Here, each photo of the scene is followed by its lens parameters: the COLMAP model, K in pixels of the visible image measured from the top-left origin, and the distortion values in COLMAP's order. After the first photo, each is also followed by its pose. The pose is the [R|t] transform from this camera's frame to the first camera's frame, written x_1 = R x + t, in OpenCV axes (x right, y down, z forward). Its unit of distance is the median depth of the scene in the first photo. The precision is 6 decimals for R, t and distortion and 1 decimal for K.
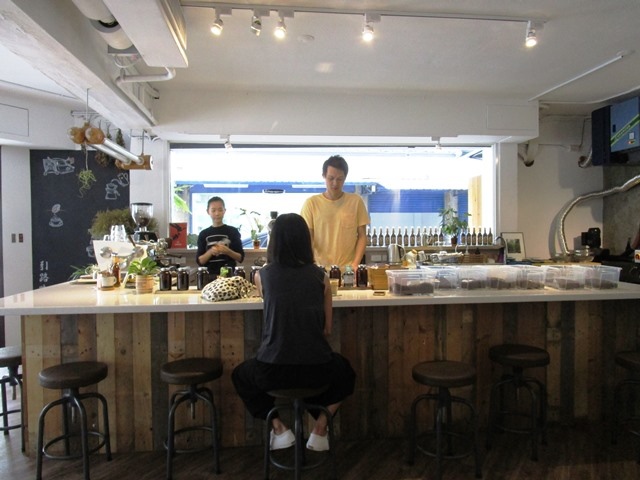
lens RADIAL K [[455.6, 0, 319.1], [0, 455.6, 241.8], [0, 0, 1]] dist [-0.022956, 0.005769]
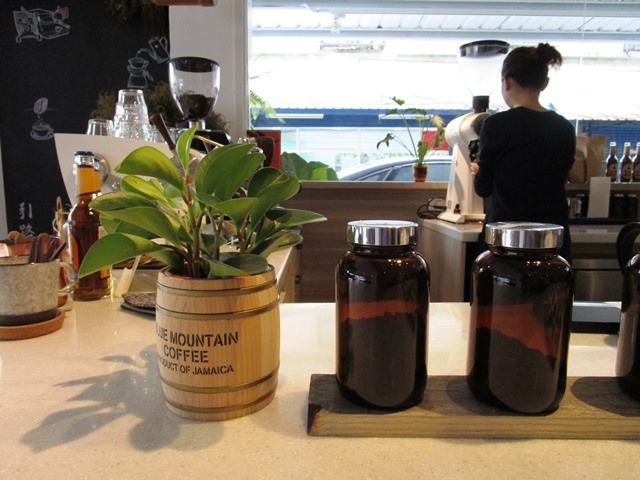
lens RADIAL K [[455.6, 0, 319.9], [0, 455.6, 236.7], [0, 0, 1]] dist [-0.022956, 0.005769]
pose [[0.994552, 0.020283, -0.102246, -0.189575], [-0.010550, 0.995436, 0.094851, 0.027886], [0.103704, -0.093256, 0.990227, 0.483698]]
